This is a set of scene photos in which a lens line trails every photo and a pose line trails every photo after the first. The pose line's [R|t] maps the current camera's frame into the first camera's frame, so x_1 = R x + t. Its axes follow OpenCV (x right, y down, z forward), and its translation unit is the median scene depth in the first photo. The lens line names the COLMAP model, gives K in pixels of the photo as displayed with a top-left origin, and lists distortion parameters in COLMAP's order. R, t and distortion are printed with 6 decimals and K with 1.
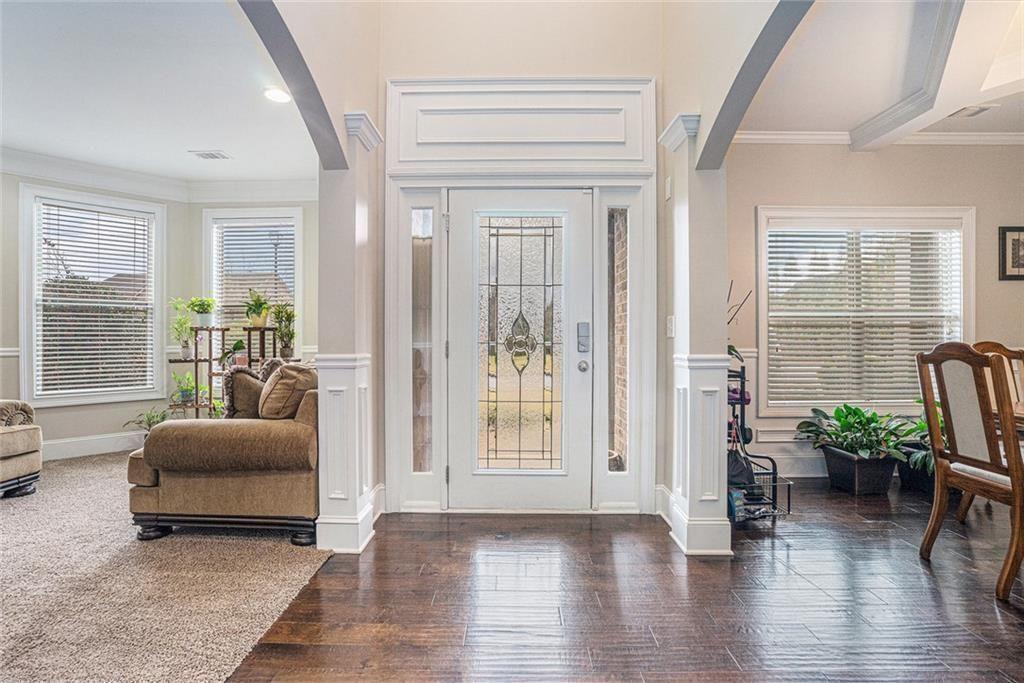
lens RADIAL K [[489.1, 0, 514.8], [0, 489.1, 343.6], [0, 0, 1]] dist [-0.004809, 0.004239]
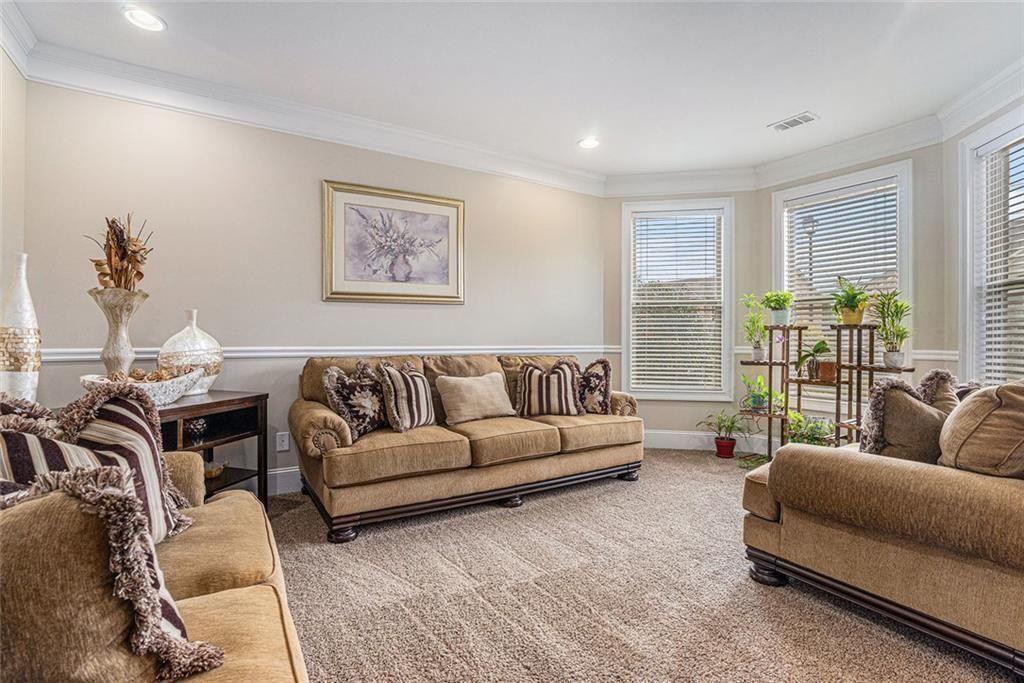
lens RADIAL K [[489.1, 0, 511.0], [0, 489.1, 339.0], [0, 0, 1]] dist [-0.004809, 0.004239]
pose [[0.583966, 0.009447, -0.811723, -0.211700], [-0.017792, 0.999841, -0.001164, -0.000038], [0.811583, 0.015122, 0.584041, 0.107637]]
